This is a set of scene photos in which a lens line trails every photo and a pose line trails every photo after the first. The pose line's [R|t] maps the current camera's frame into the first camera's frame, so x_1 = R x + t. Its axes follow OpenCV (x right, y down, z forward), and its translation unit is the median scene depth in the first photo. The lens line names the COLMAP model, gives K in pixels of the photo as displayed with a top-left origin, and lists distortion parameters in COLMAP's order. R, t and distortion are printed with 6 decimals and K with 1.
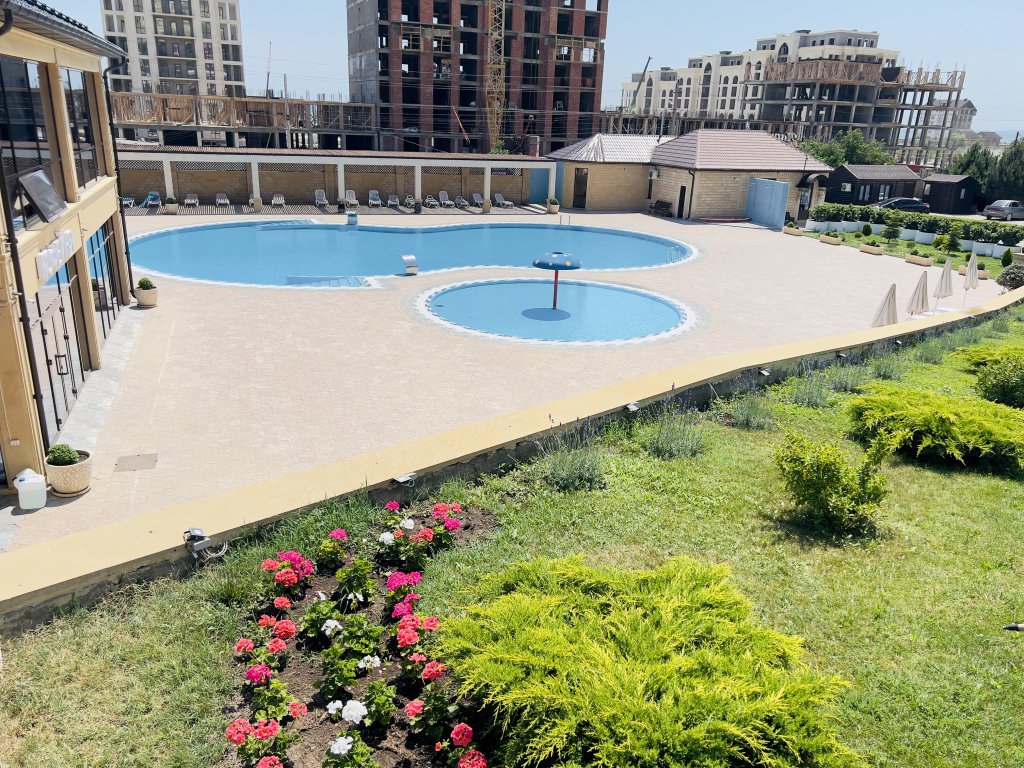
lens RADIAL K [[778.5, 0, 518.4], [0, 778.5, 384.9], [0, 0, 1]] dist [0.030374, -0.020950]
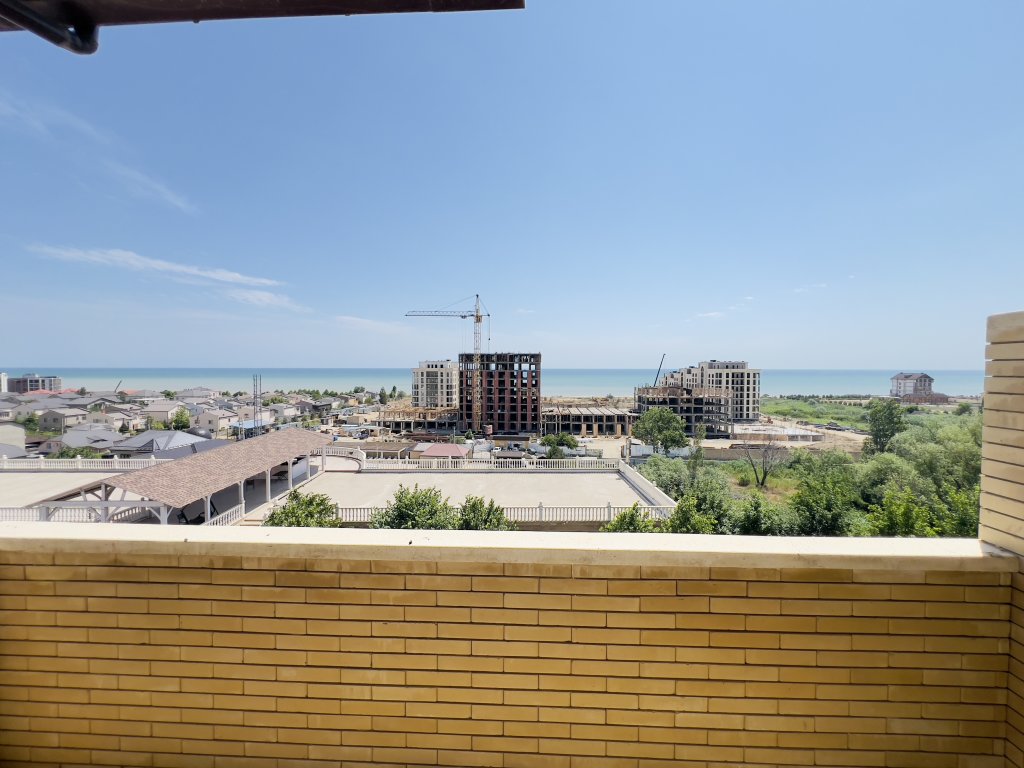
lens RADIAL K [[411.9, 0, 516.5], [0, 411.9, 381.8], [0, 0, 1]] dist [-0.002627, 0.000570]
pose [[0.900182, -0.018458, -0.435122, 0.733635], [-0.114998, 0.953568, -0.278358, -0.051374], [0.420056, 0.300611, 0.856263, -0.318766]]
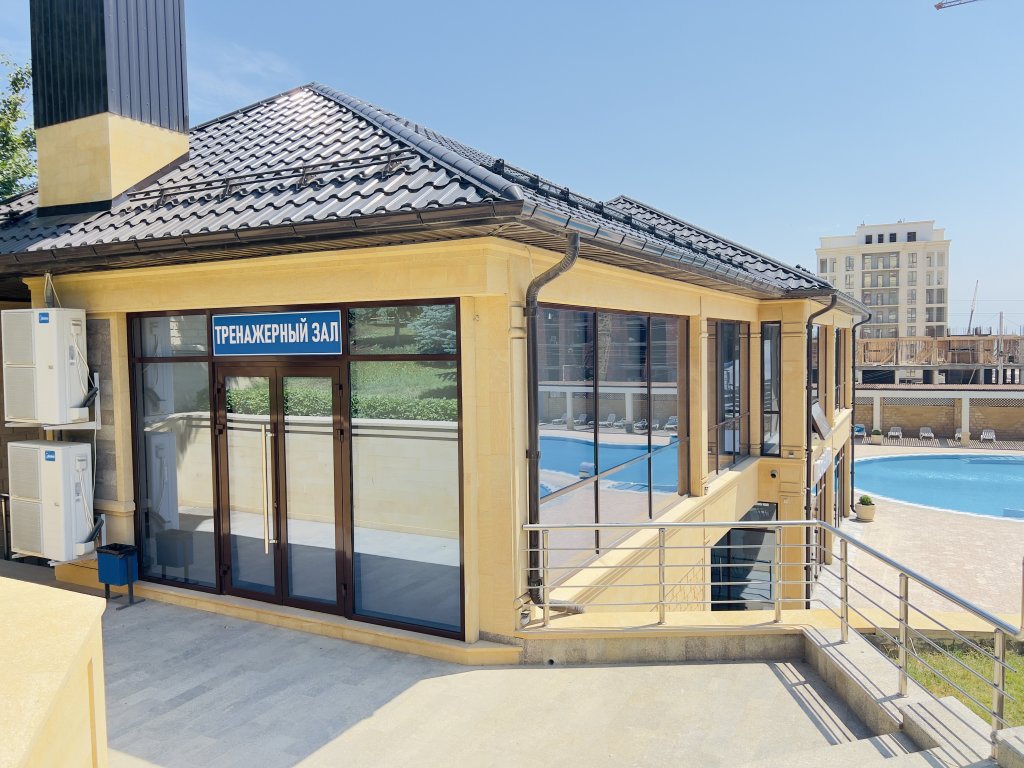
lens RADIAL K [[778.5, 0, 509.1], [0, 778.5, 389.1], [0, 0, 1]] dist [0.030374, -0.020950]
pose [[0.682618, -0.010377, -0.730701, 0.000368], [-0.199011, 0.959467, -0.199542, 0.010116], [0.703155, 0.281629, 0.652885, -0.033443]]
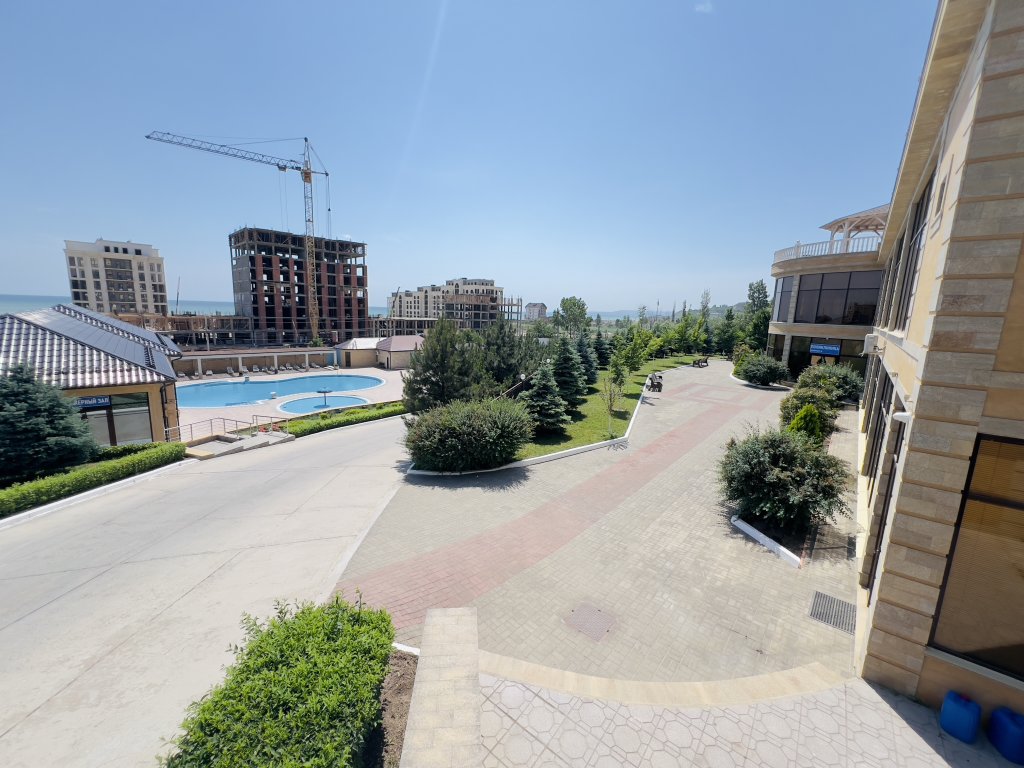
lens RADIAL K [[411.9, 0, 512.8], [0, 411.9, 379.7], [0, 0, 1]] dist [-0.002627, 0.000570]
pose [[0.922438, -0.071106, 0.379541, 0.030552], [0.128720, 0.983305, -0.128621, 0.029451], [-0.364059, 0.167499, 0.916191, -0.215192]]
